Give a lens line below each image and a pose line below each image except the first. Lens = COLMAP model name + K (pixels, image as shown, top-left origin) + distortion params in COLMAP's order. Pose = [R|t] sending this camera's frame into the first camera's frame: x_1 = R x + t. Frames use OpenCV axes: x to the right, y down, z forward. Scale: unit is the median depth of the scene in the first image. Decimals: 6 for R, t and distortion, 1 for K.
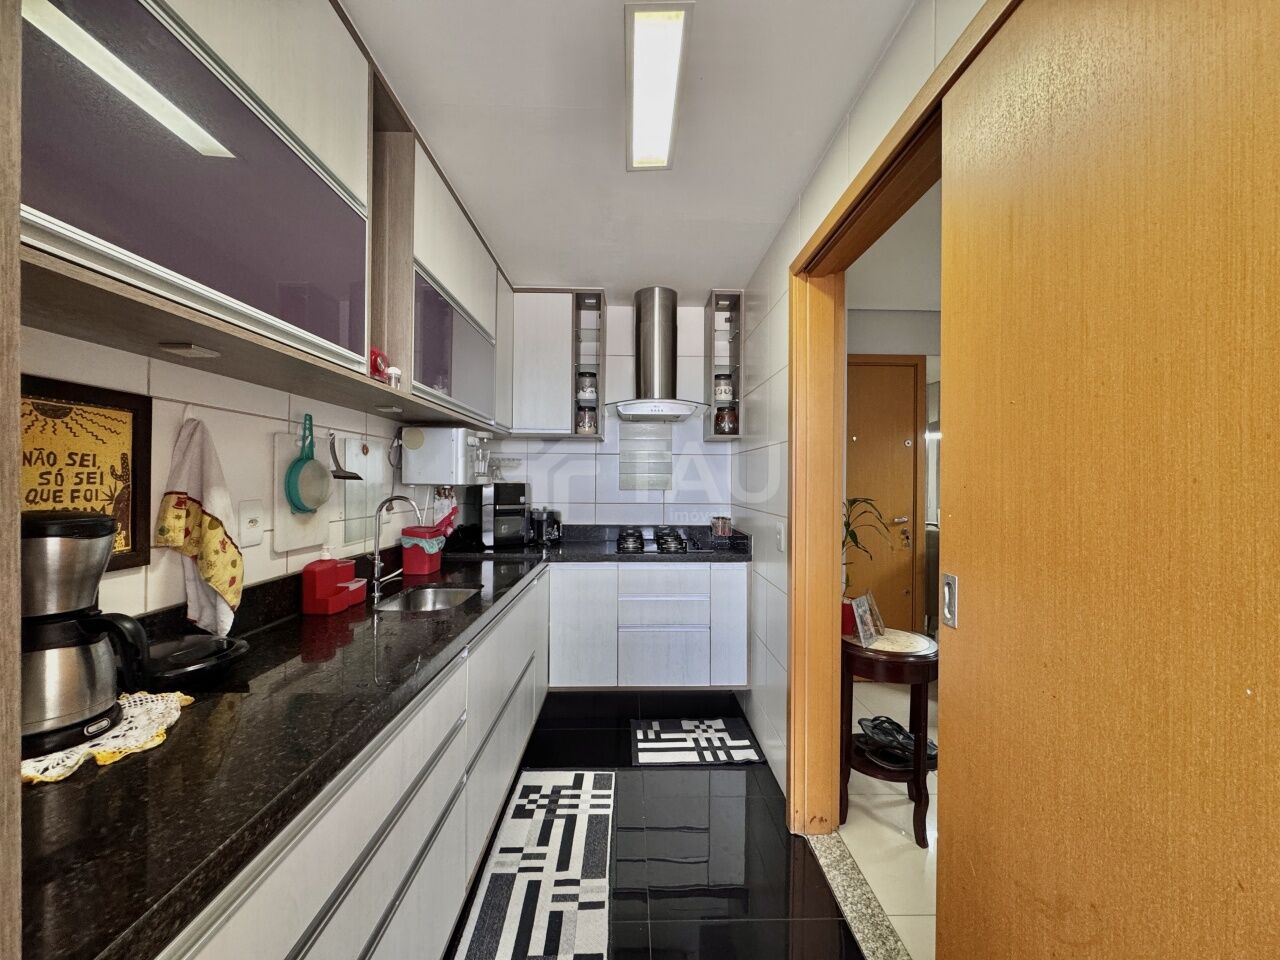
lens RADIAL K [[513.7, 0, 641.4], [0, 513.7, 478.4], [0, 0, 1]] dist [-0.002072, 0.000034]
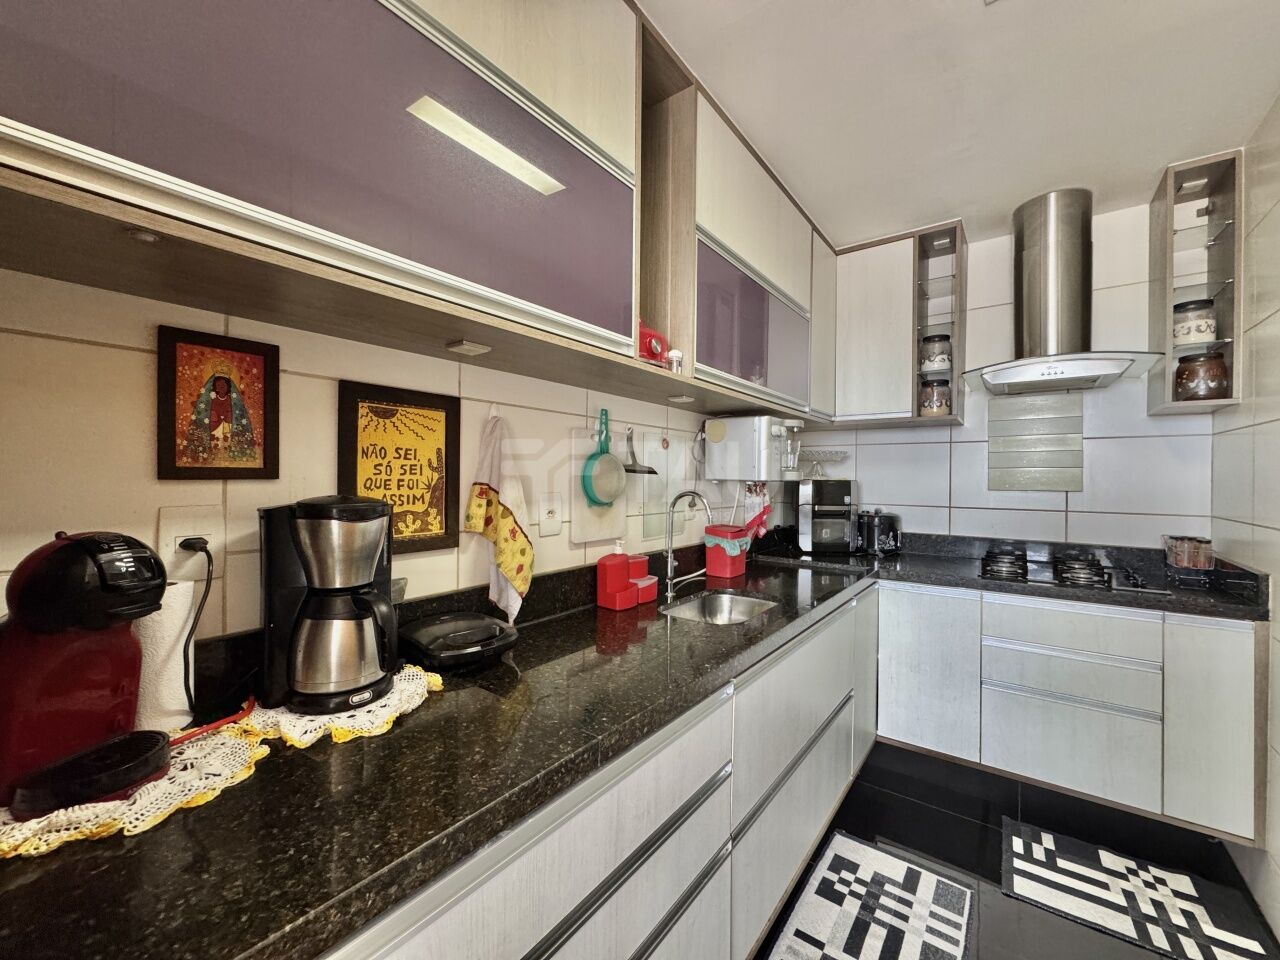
lens RADIAL K [[512.6, 0, 638.2], [0, 512.6, 478.6], [0, 0, 1]] dist [-0.003043, 0.000115]
pose [[0.788534, 0.001345, -0.614990, 0.018333], [-0.000766, 0.999999, 0.001205, 0.007529], [0.614991, -0.000479, 0.788534, 0.164409]]
